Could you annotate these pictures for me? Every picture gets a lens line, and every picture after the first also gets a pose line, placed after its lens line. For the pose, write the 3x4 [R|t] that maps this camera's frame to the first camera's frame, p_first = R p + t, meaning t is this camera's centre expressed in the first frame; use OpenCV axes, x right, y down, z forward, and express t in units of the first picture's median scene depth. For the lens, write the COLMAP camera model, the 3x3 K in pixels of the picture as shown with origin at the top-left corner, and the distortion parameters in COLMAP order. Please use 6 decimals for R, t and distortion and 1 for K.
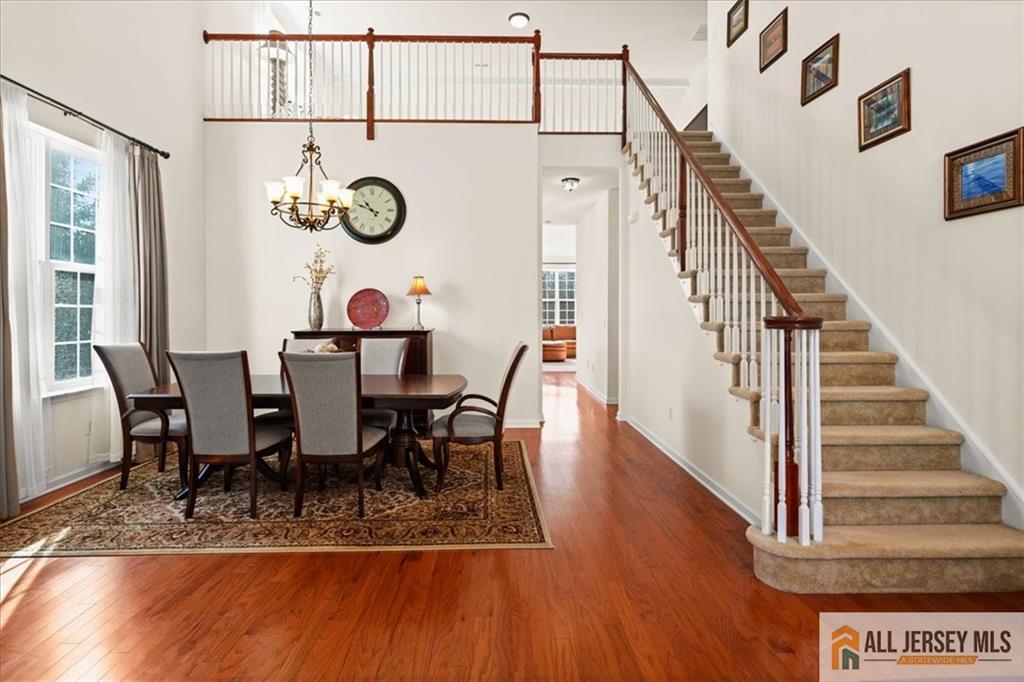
lens RADIAL K [[502.2, 0, 513.6], [0, 502.2, 288.6], [0, 0, 1]] dist [-0.000945, -0.002200]
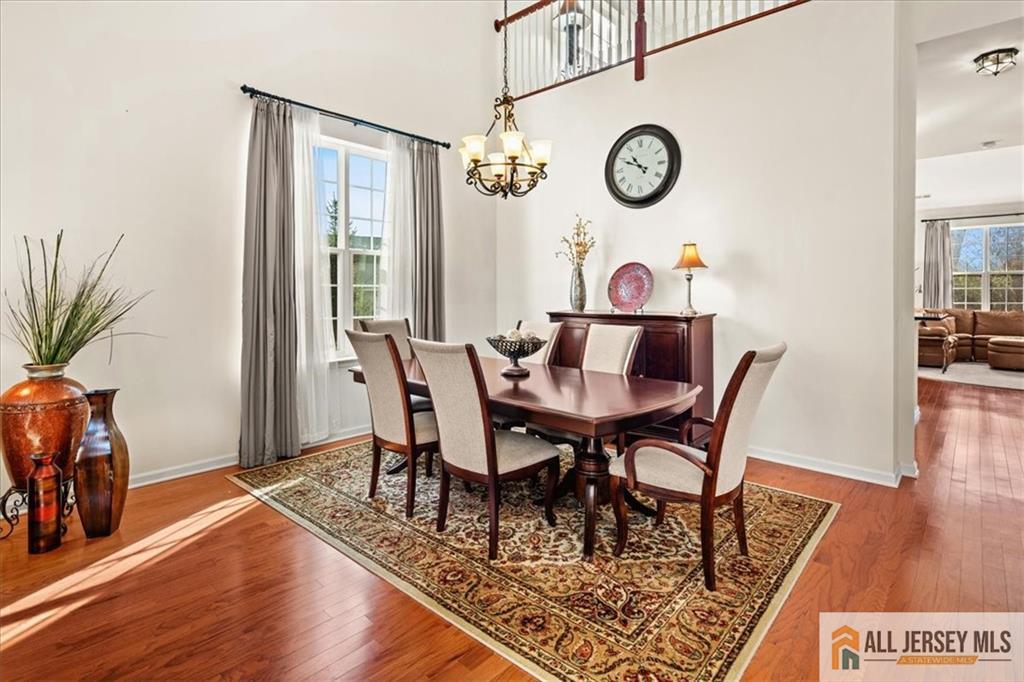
lens RADIAL K [[512.2, 0, 510.6], [0, 512.2, 283.1], [0, 0, 1]] dist [0.001670, -0.000419]
pose [[0.718868, -0.008769, -0.695092, 0.225833], [0.031888, 0.999284, 0.020372, 0.015230], [0.694415, -0.036810, 0.718632, 0.398559]]
